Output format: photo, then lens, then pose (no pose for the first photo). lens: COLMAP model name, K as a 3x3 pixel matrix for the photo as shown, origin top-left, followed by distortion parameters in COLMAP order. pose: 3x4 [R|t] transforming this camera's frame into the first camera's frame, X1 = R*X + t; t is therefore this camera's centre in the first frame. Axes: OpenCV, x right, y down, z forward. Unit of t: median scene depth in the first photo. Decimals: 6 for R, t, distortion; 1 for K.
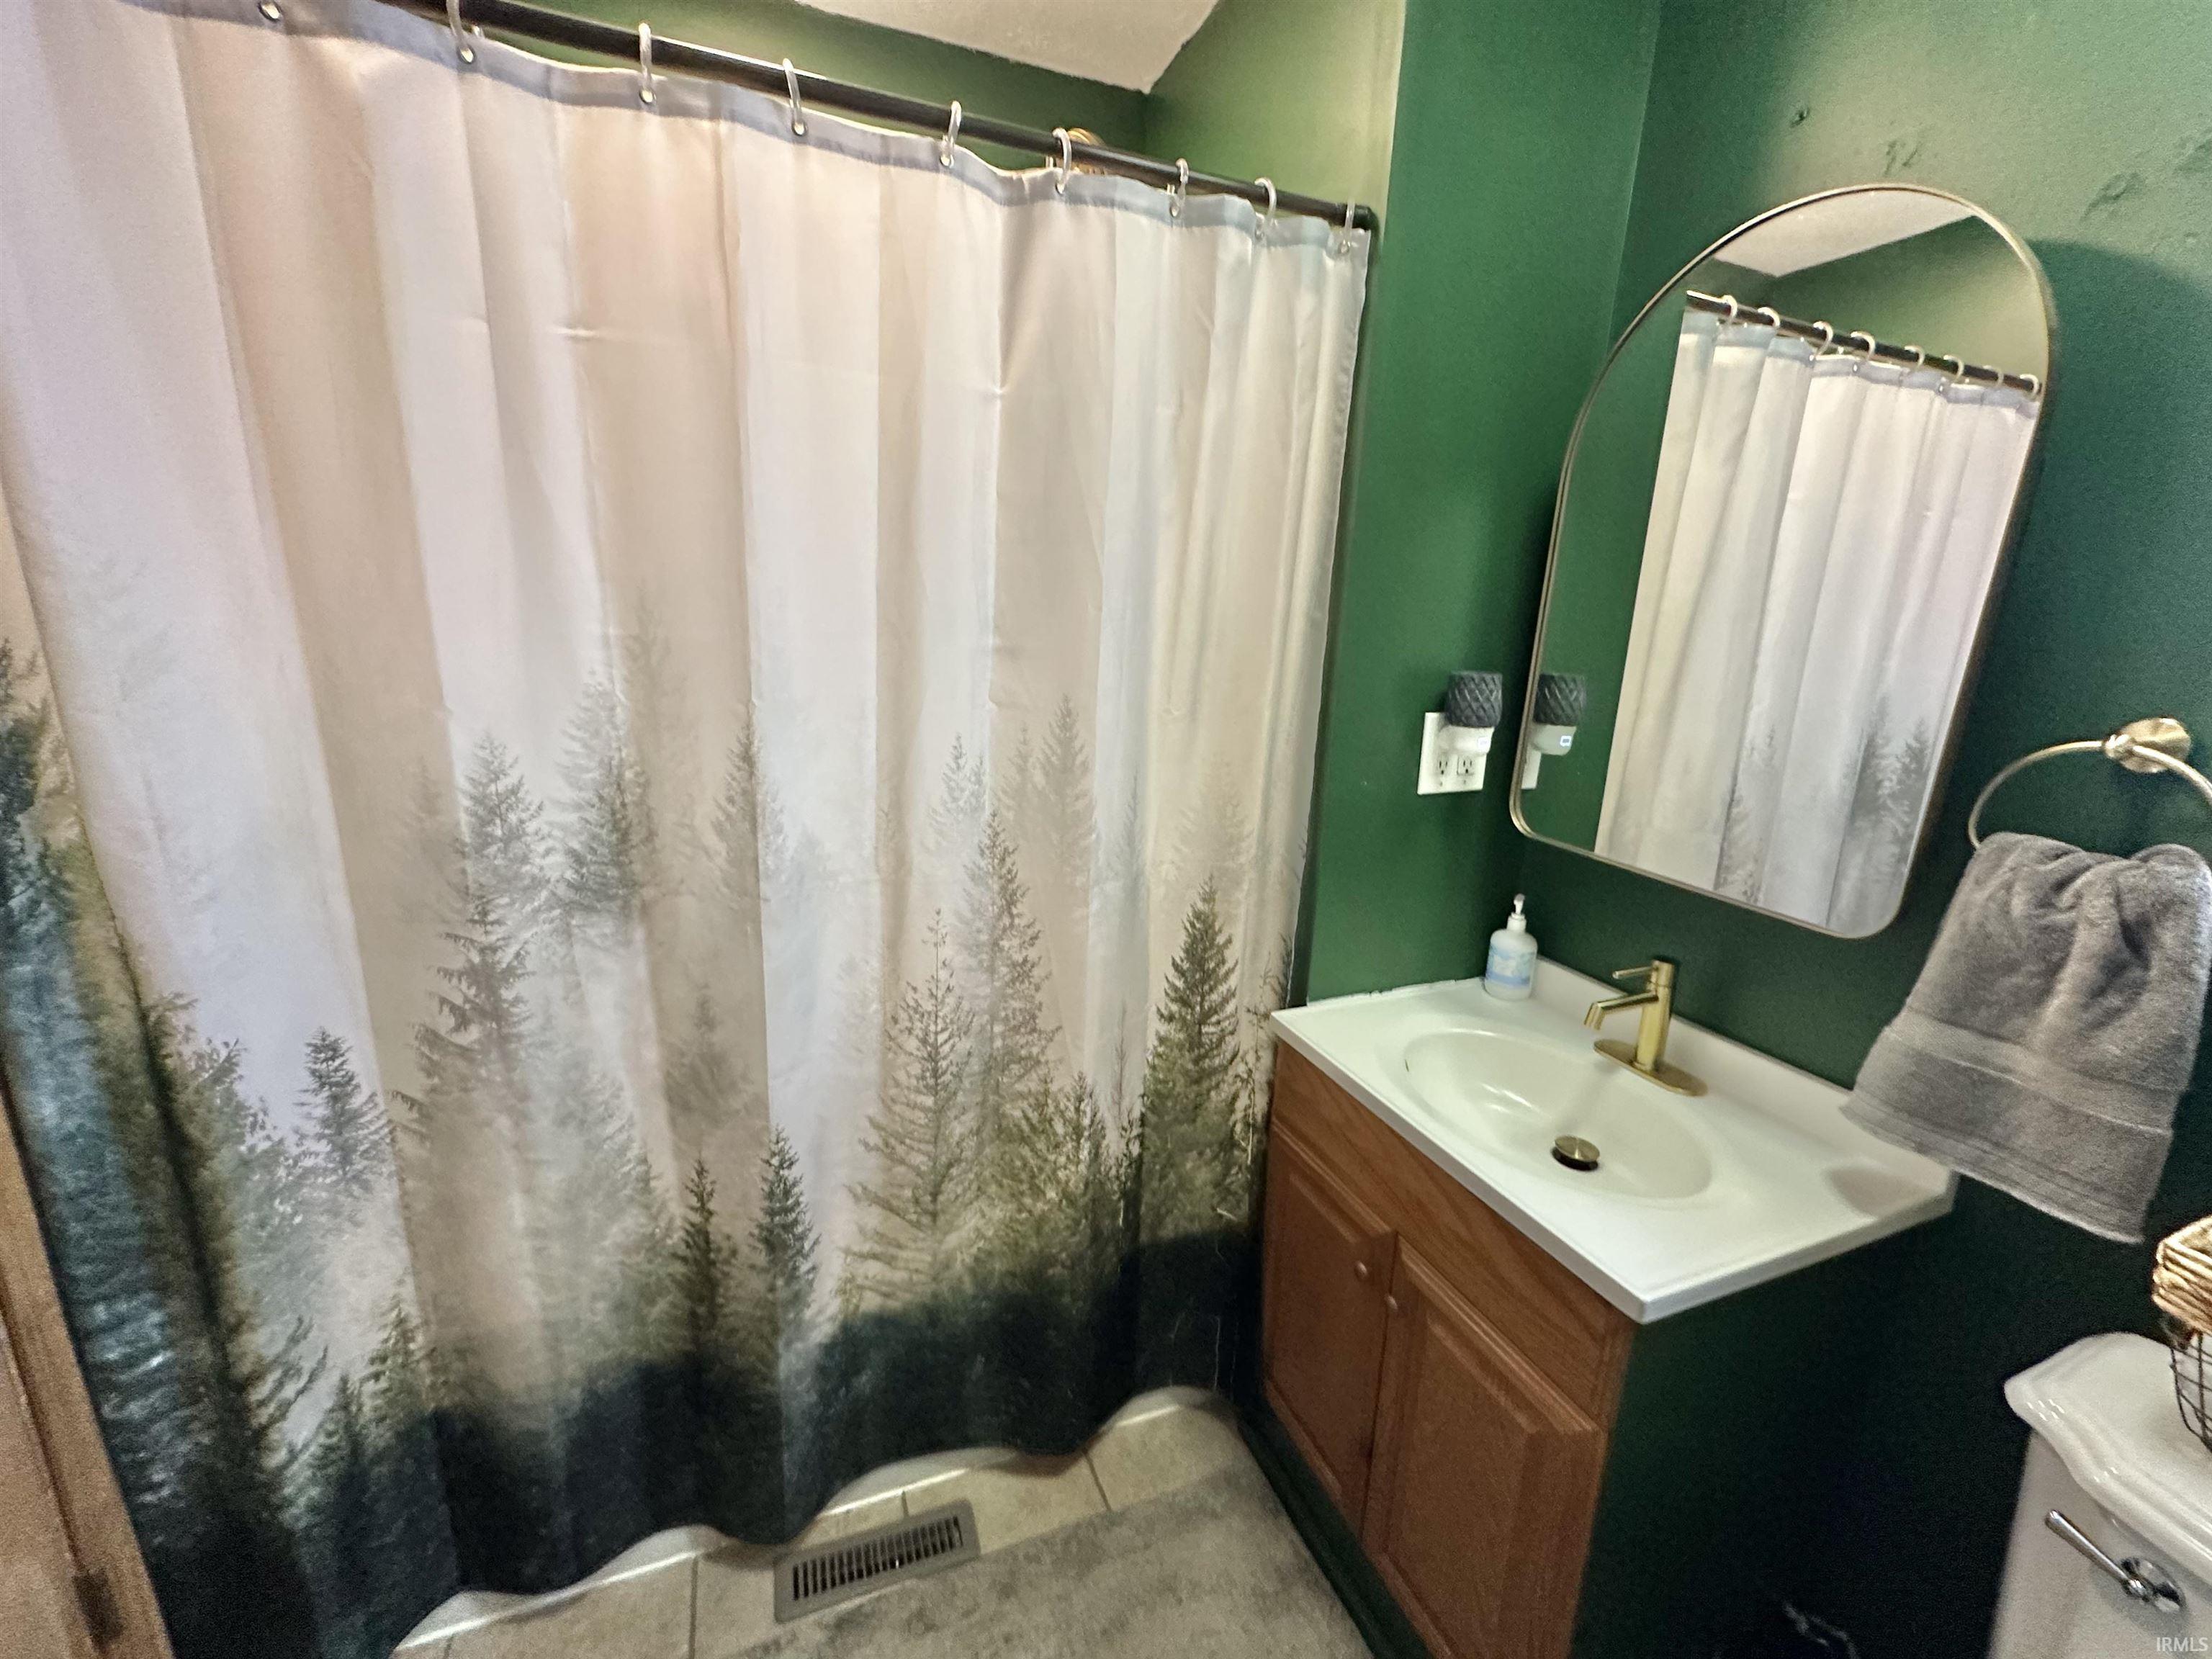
lens RADIAL K [[877.4, 0, 1094.4], [0, 877.4, 826.2], [0, 0, 1]] dist [-0.004807, 0.000753]
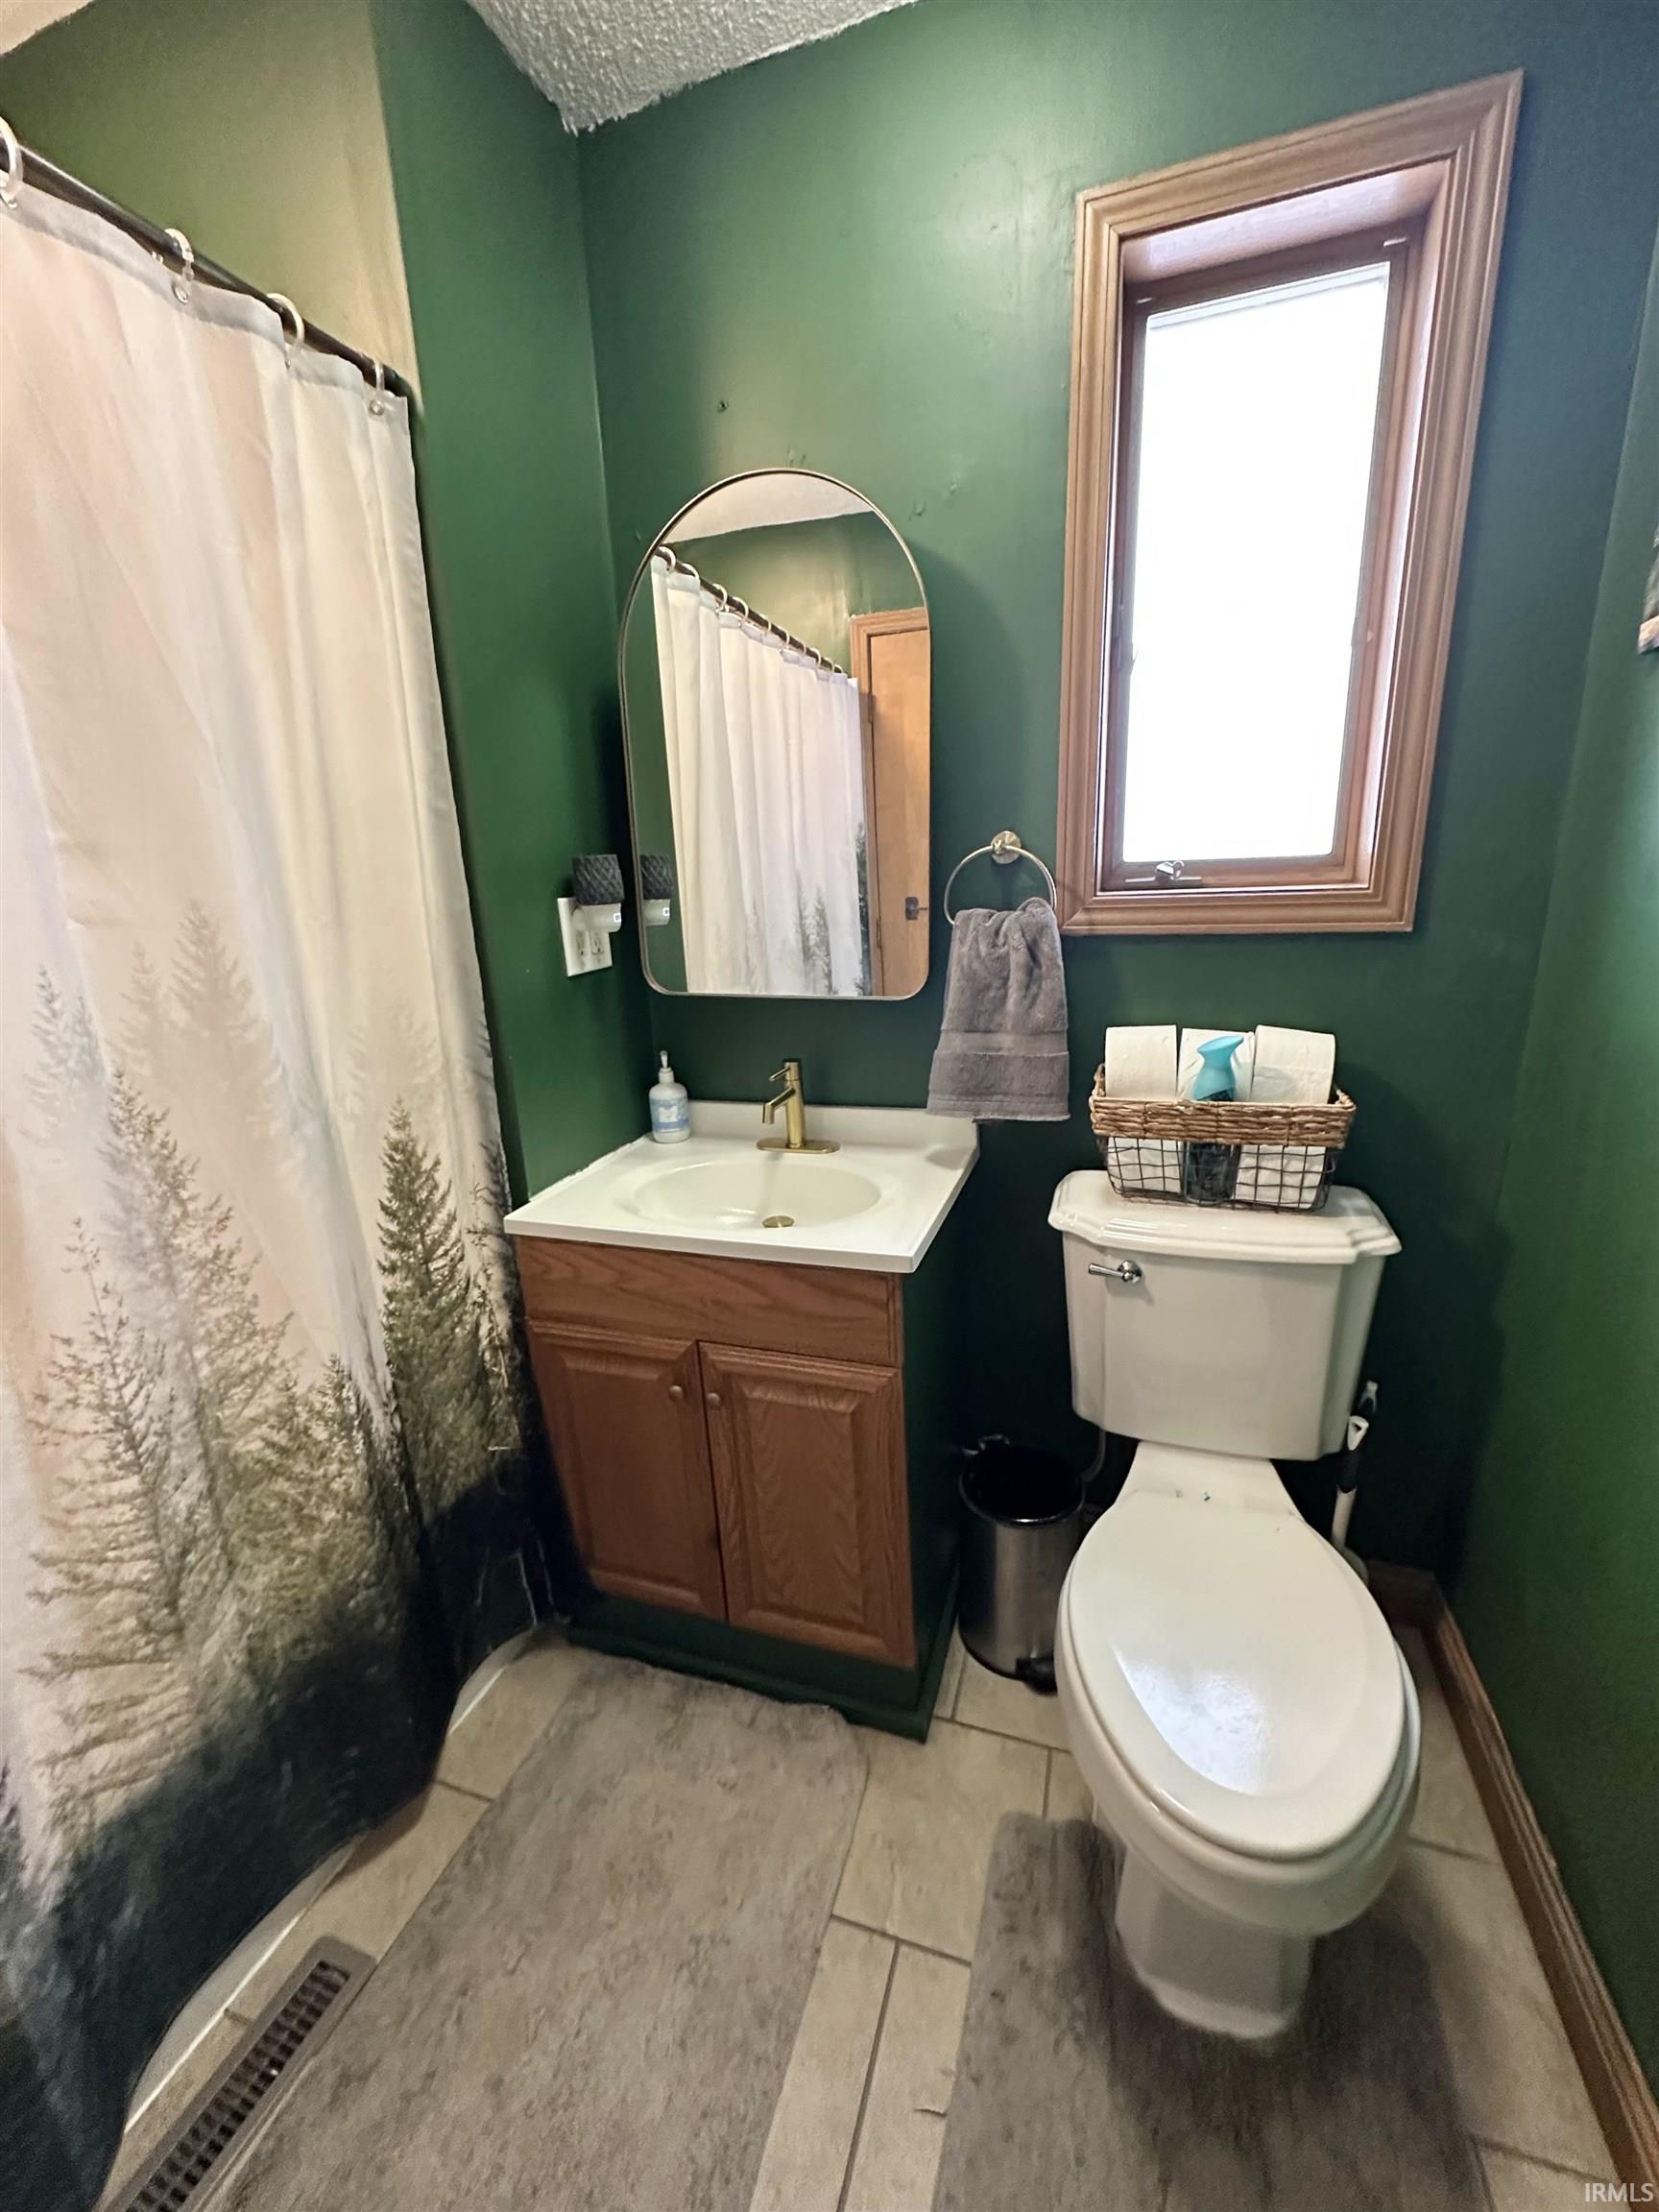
lens RADIAL K [[877.4, 0, 825.0], [0, 877.4, 1103.5], [0, 0, 1]] dist [-0.004807, 0.000753]
pose [[0.651571, -0.255383, 0.714307, -0.251585], [0.240426, 0.962605, 0.124846, 0.059054], [-0.719479, 0.090392, 0.688607, 0.063679]]
